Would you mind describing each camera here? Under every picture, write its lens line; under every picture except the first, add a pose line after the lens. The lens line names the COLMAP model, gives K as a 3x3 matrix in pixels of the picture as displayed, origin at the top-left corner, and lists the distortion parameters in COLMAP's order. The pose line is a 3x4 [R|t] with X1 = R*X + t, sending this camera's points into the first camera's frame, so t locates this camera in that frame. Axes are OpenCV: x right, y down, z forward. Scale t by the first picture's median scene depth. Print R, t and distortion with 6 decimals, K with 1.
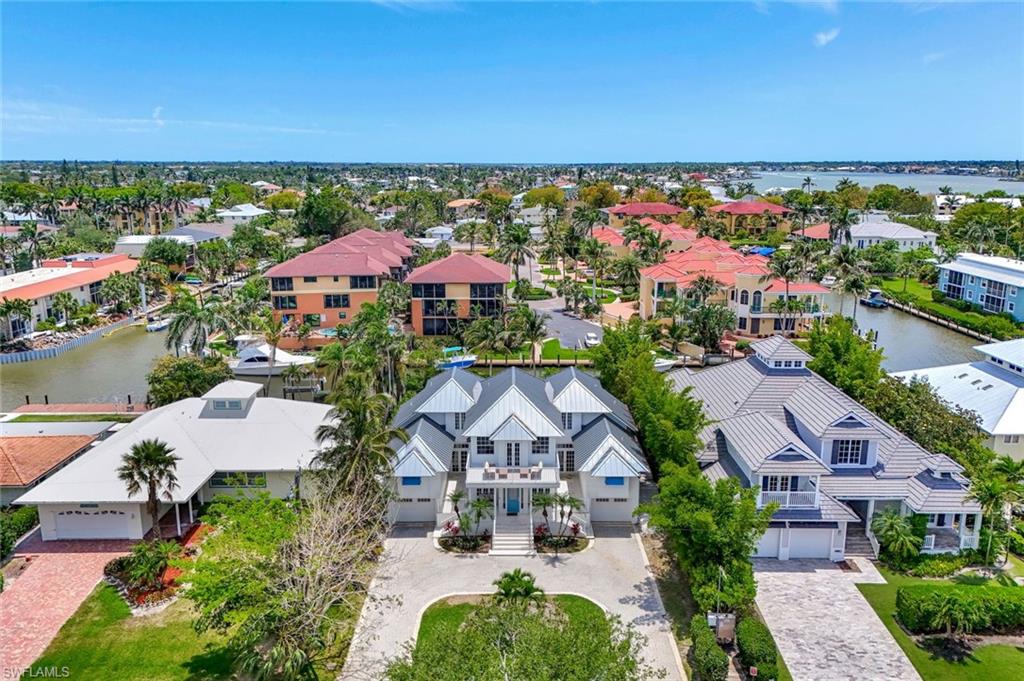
lens RADIAL K [[774.5, 0, 512.0], [0, 774.5, 340.5], [0, 0, 1]] dist [0.051951, -0.000303]
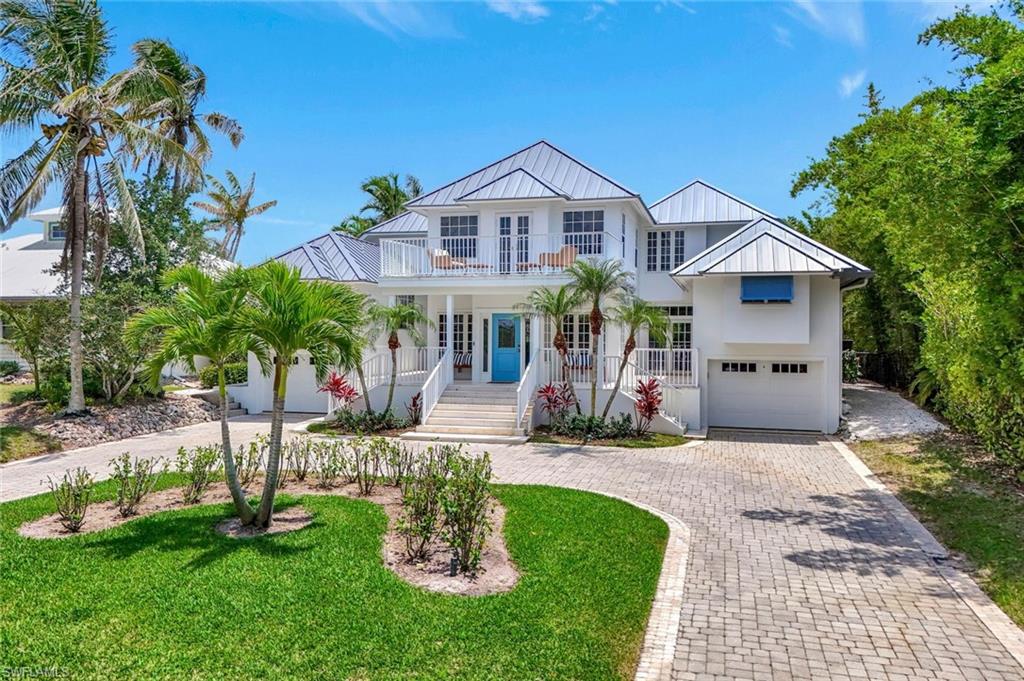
lens RADIAL K [[774.5, 0, 512.0], [0, 774.5, 340.5], [0, 0, 1]] dist [0.051951, -0.000303]
pose [[0.963499, 0.004173, -0.267679, 0.113546], [-0.063719, 0.974719, -0.214156, 0.288590], [0.260018, 0.223396, 0.939407, 0.618547]]
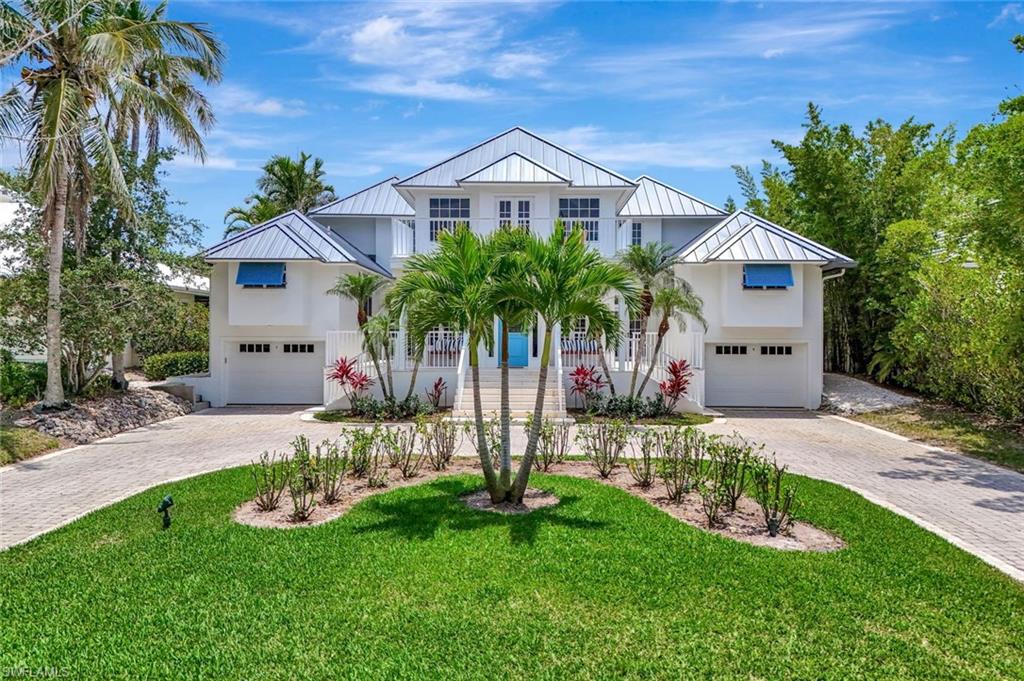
lens RADIAL K [[778.3, 0, 525.8], [0, 778.3, 317.4], [0, 0, 1]] dist [0.026782, 0.001884]
pose [[0.999846, 0.001421, -0.017513, 0.015107], [-0.005744, 0.968389, -0.249379, 0.298610], [0.016605, 0.249441, 0.968248, 0.608108]]
